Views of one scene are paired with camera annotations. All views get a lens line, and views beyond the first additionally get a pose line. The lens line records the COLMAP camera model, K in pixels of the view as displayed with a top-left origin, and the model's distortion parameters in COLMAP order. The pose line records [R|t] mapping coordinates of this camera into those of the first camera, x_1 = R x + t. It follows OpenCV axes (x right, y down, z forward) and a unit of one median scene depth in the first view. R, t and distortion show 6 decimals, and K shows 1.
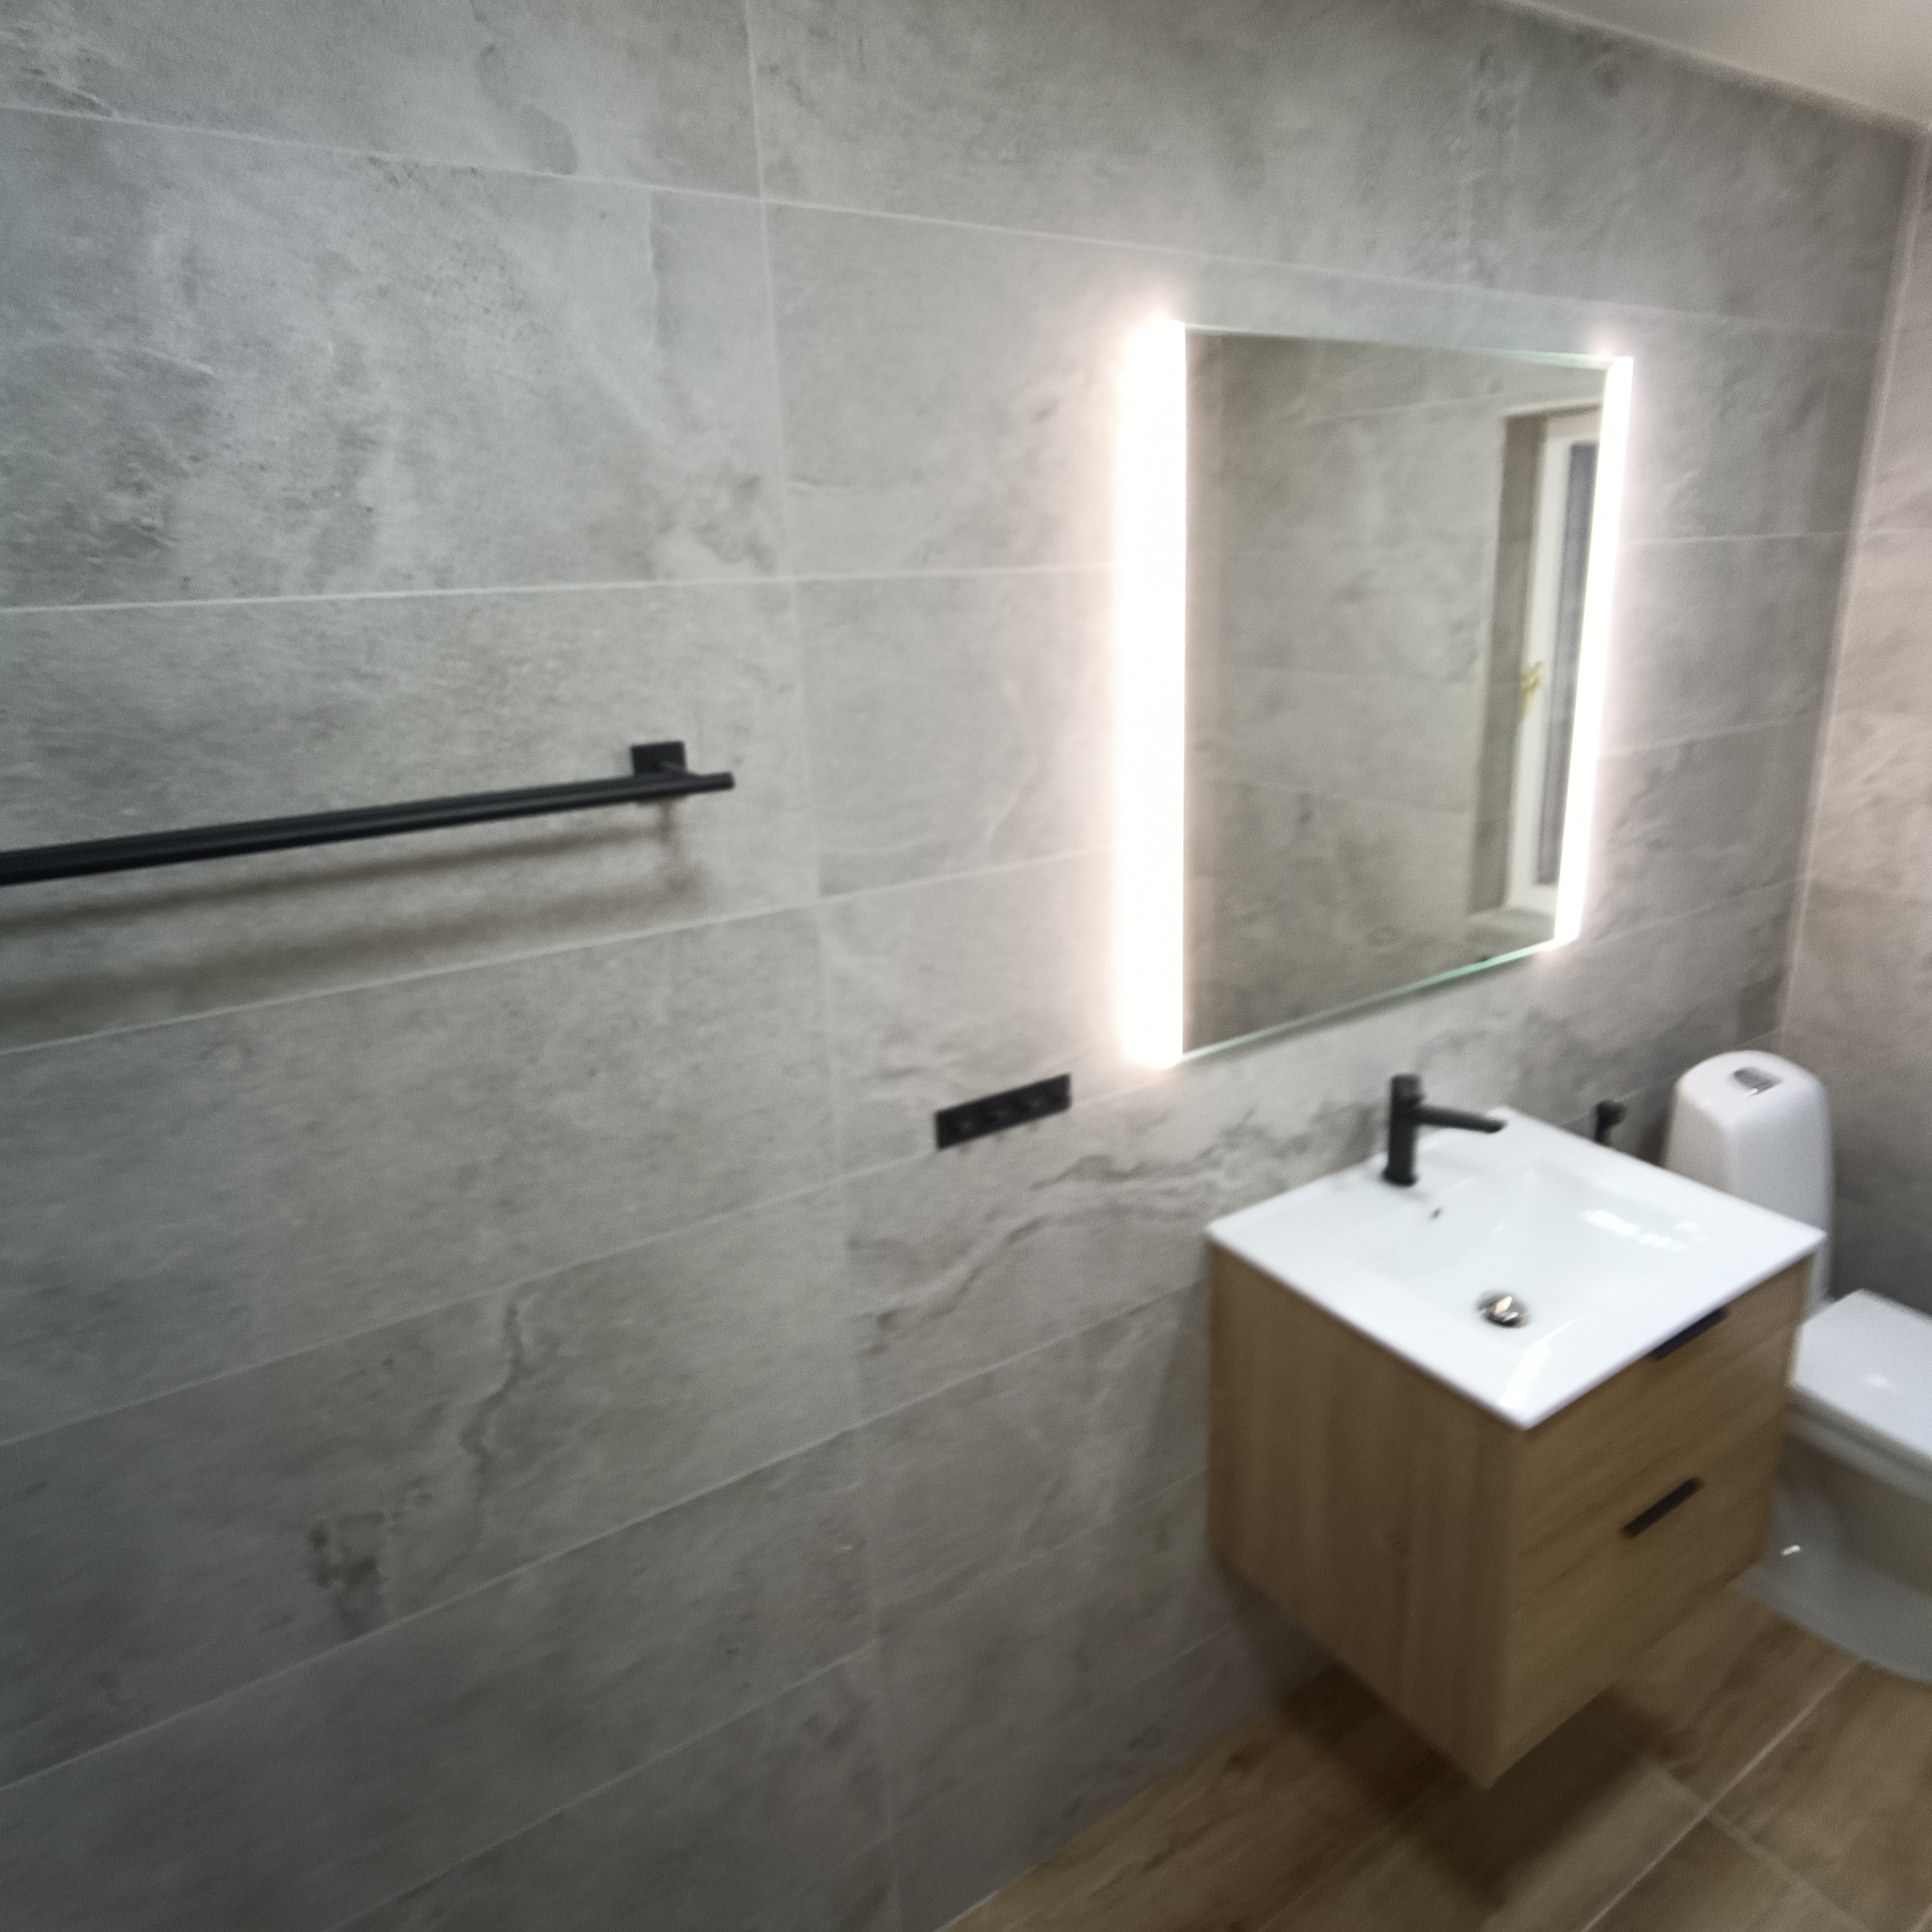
lens RADIAL K [[1247.6, 0, 966.0], [0, 1247.6, 966.0], [0, 0, 1]] dist [-0.001362, 0.002085]
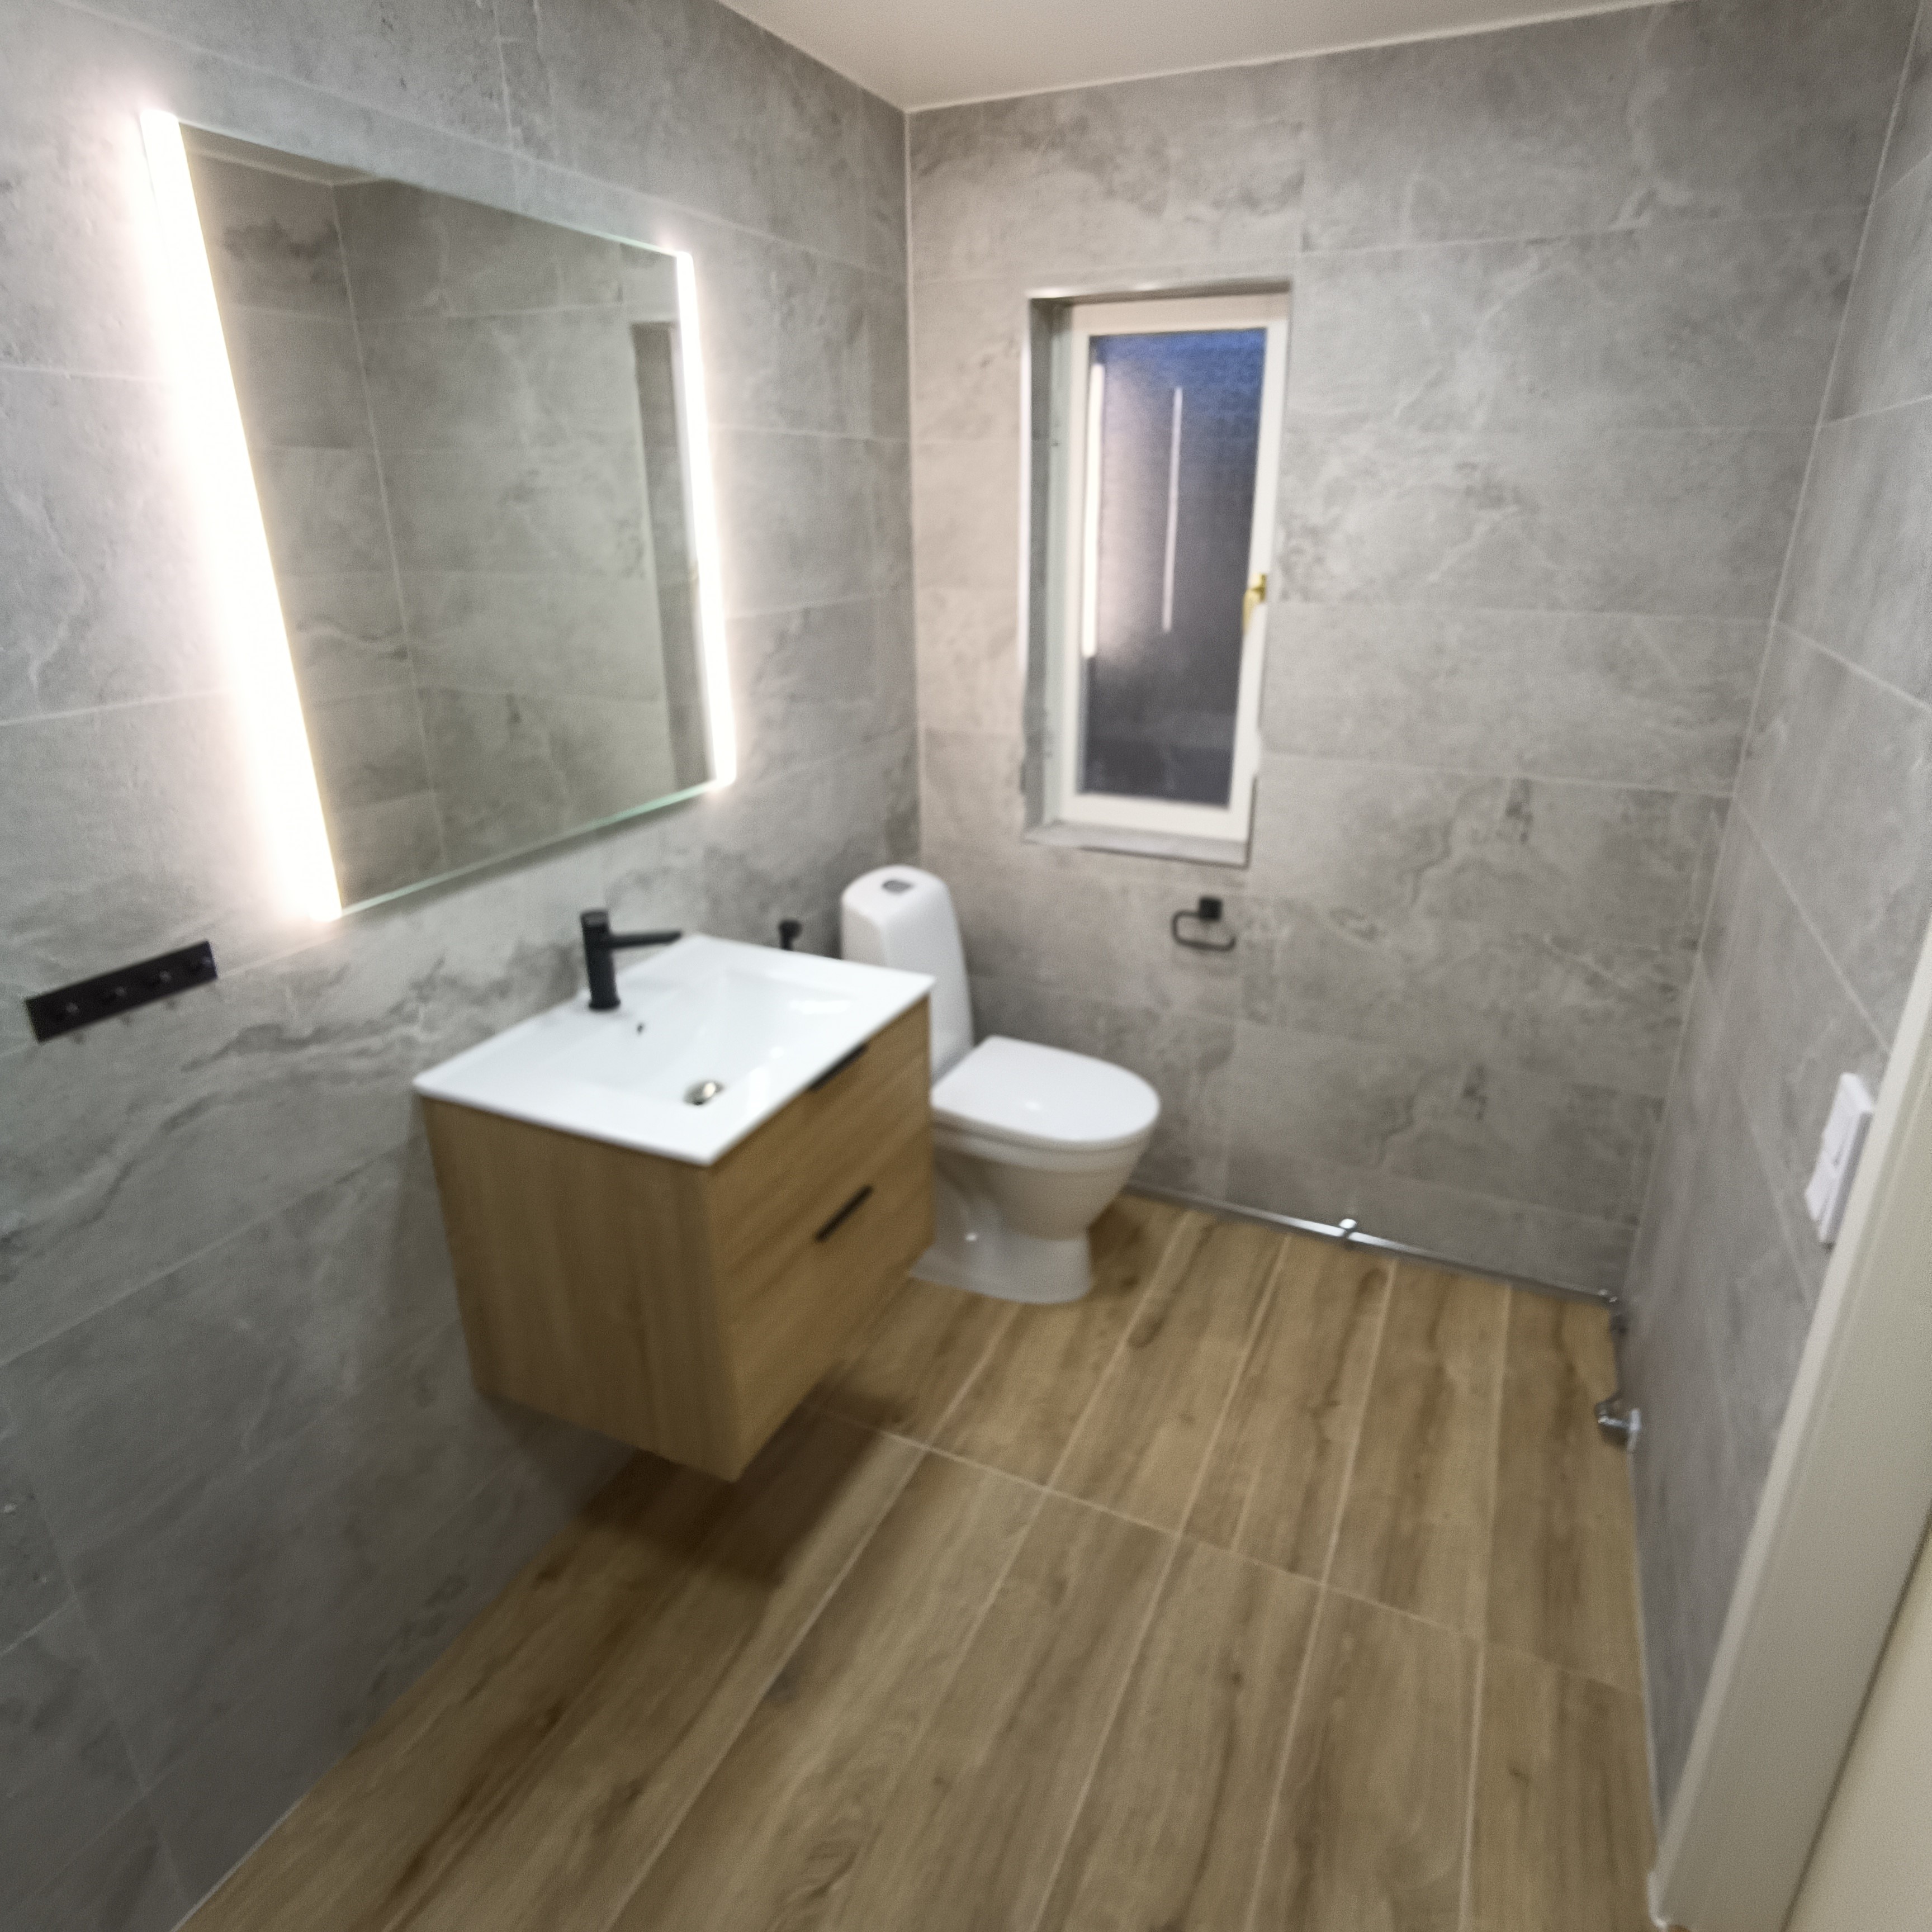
lens RADIAL K [[1205.3, 0, 966.0], [0, 1205.3, 966.0], [0, 0, 1]] dist [-0.006697, 0.000035]
pose [[0.835702, -0.170378, 0.522085, 0.070072], [0.142475, 0.985372, 0.093509, 0.084102], [-0.530379, -0.003762, 0.847752, -0.052598]]
